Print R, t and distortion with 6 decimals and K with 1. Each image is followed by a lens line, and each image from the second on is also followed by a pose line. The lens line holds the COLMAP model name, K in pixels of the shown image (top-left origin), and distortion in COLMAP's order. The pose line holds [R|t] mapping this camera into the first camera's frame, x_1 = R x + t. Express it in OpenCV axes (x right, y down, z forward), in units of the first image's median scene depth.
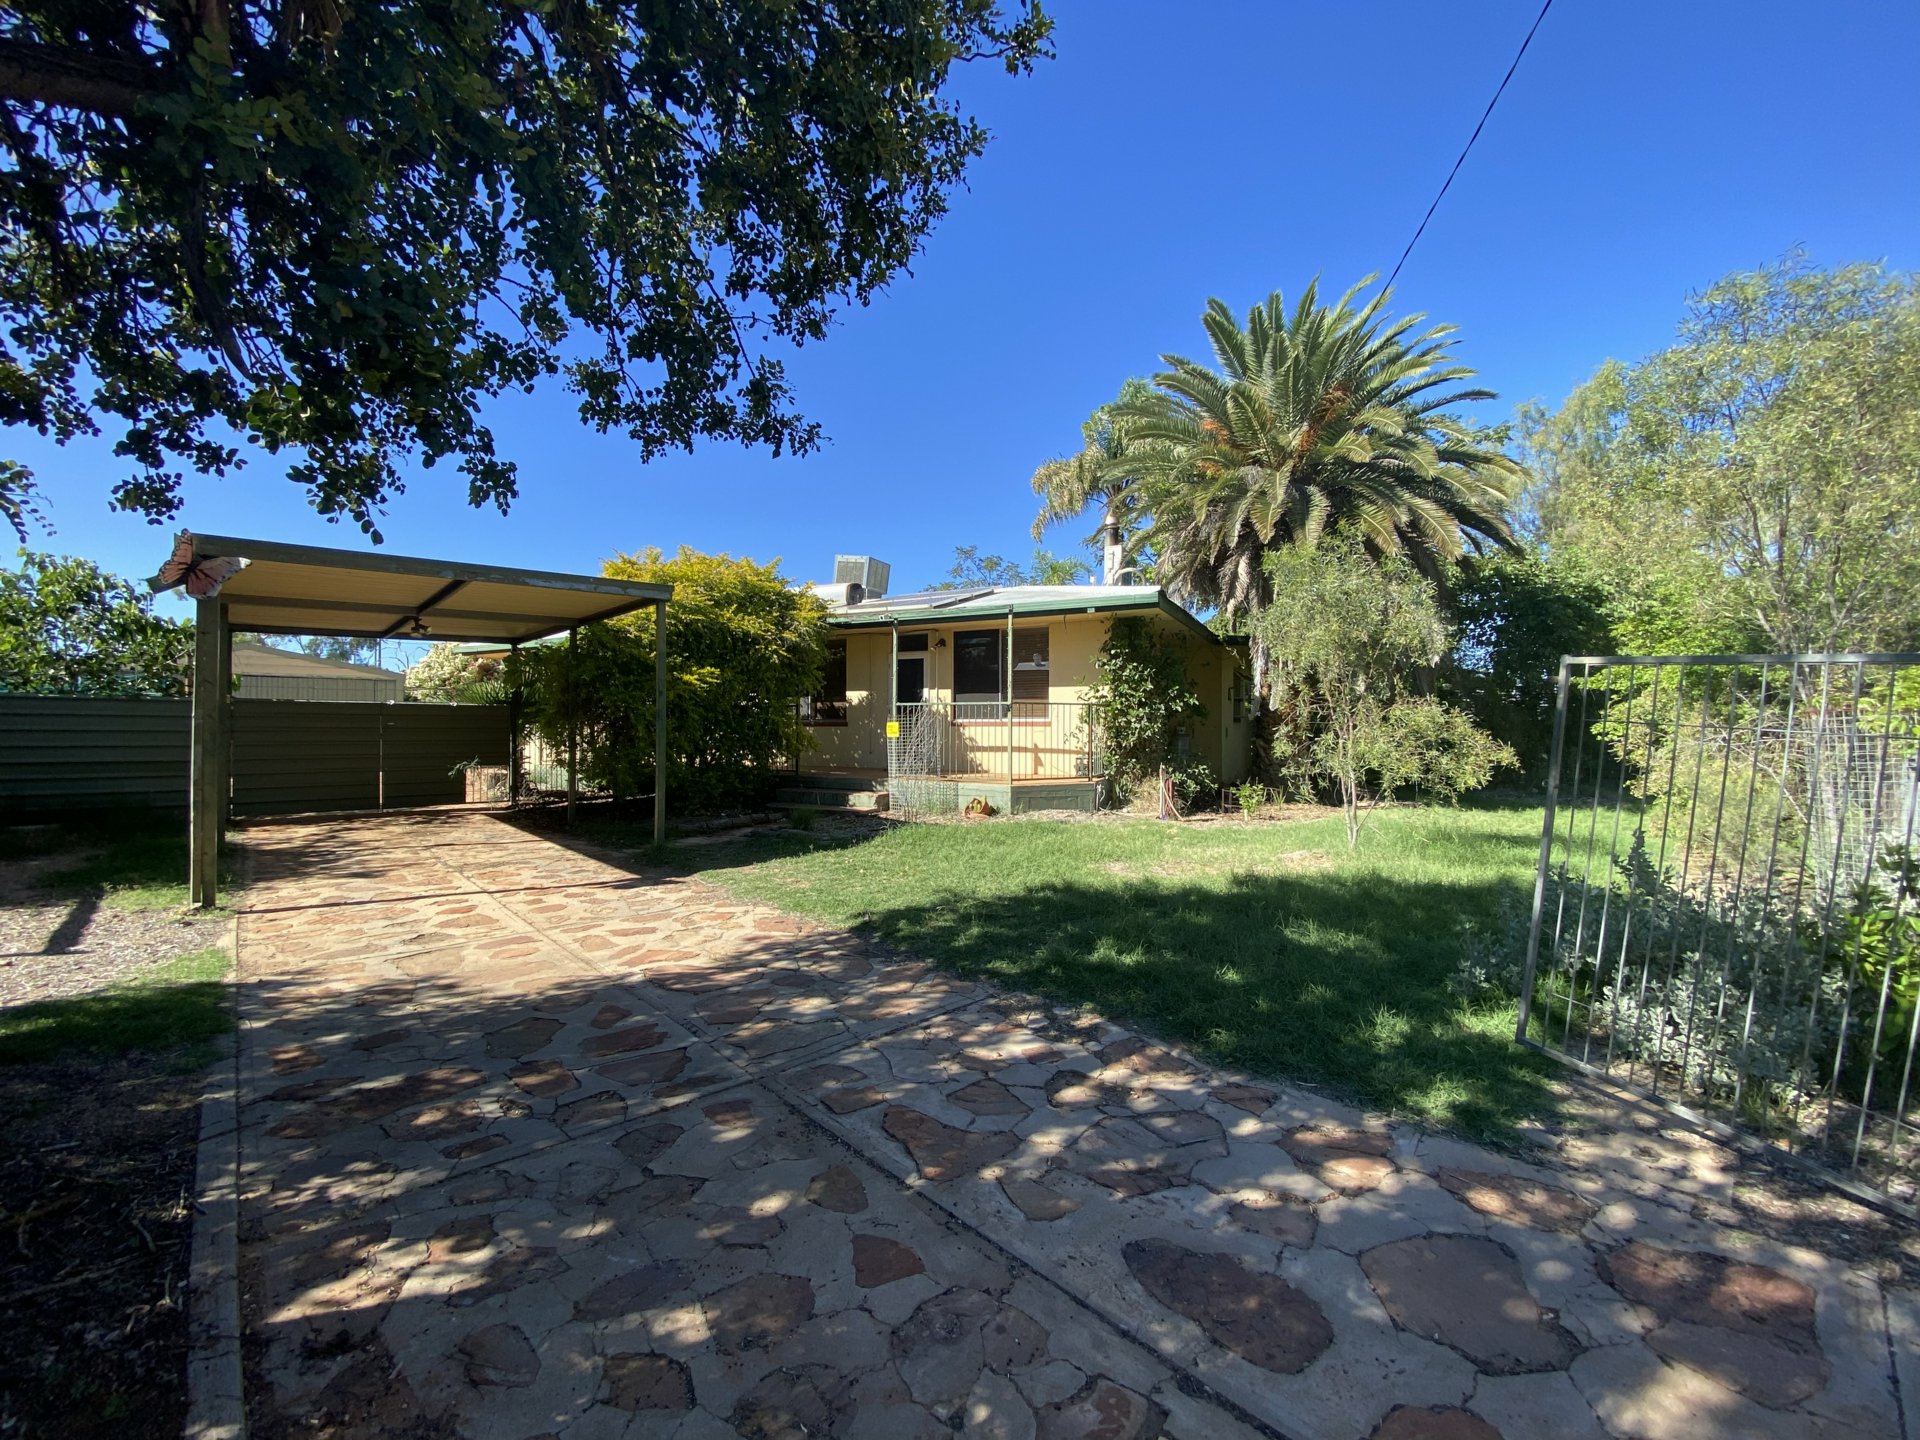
lens RADIAL K [[775.5, 0, 984.1], [0, 775.5, 720.1], [0, 0, 1]] dist [-0.003761, -0.007834]
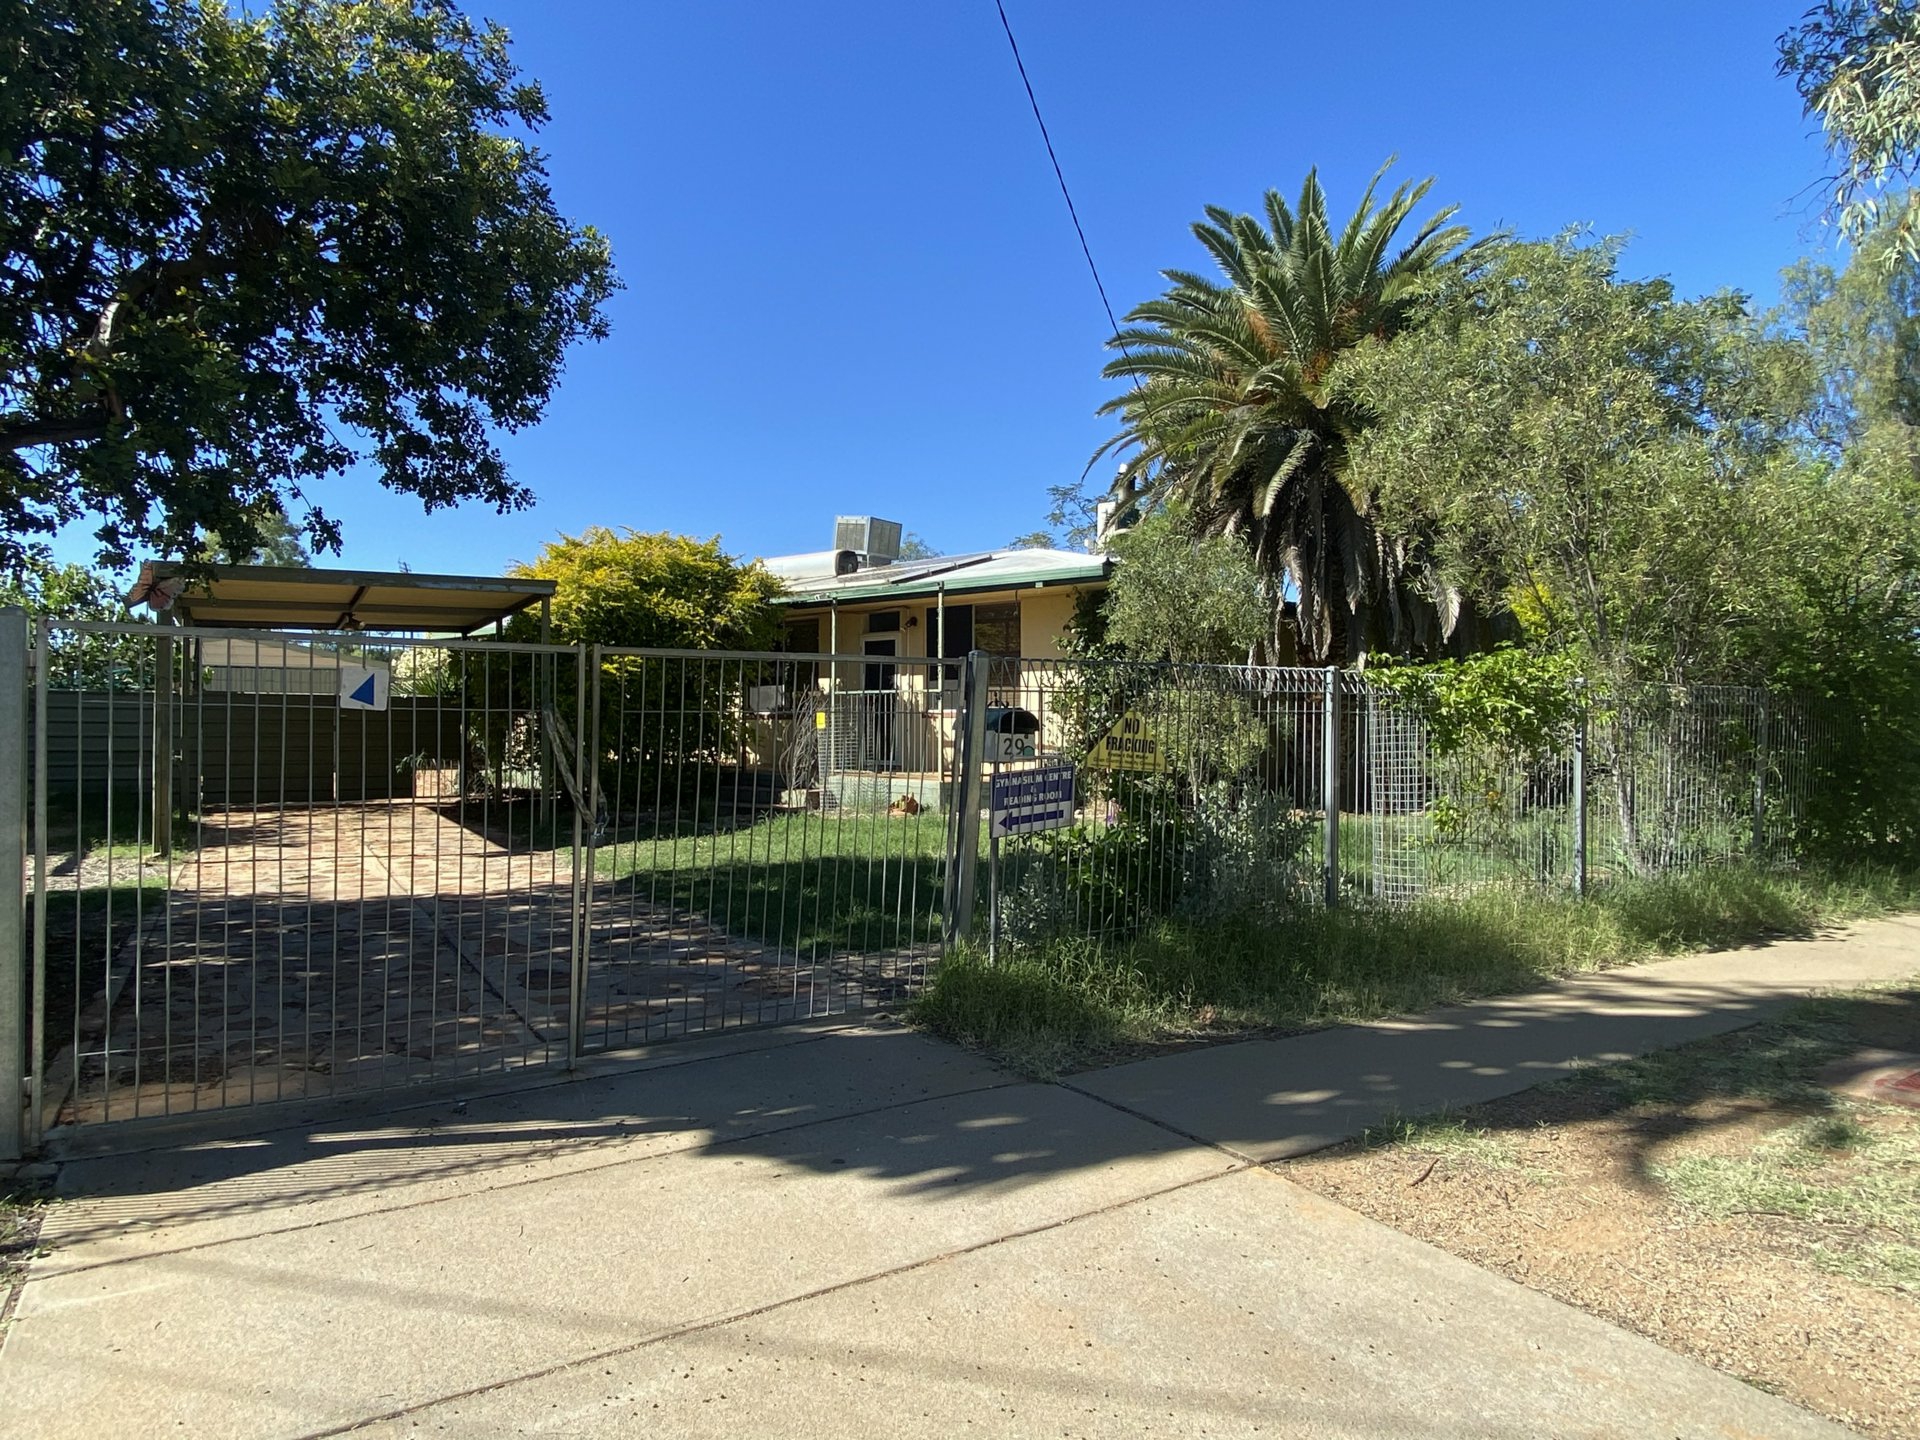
lens RADIAL K [[1125.6, 0, 986.3], [0, 1125.6, 718.6], [0, 0, 1]] dist [-0.007077, -0.006146]
pose [[0.982324, -0.002598, -0.187171, 0.313355], [0.002812, 0.999996, 0.000879, 0.009417], [0.187168, -0.001389, 0.982327, -0.264223]]
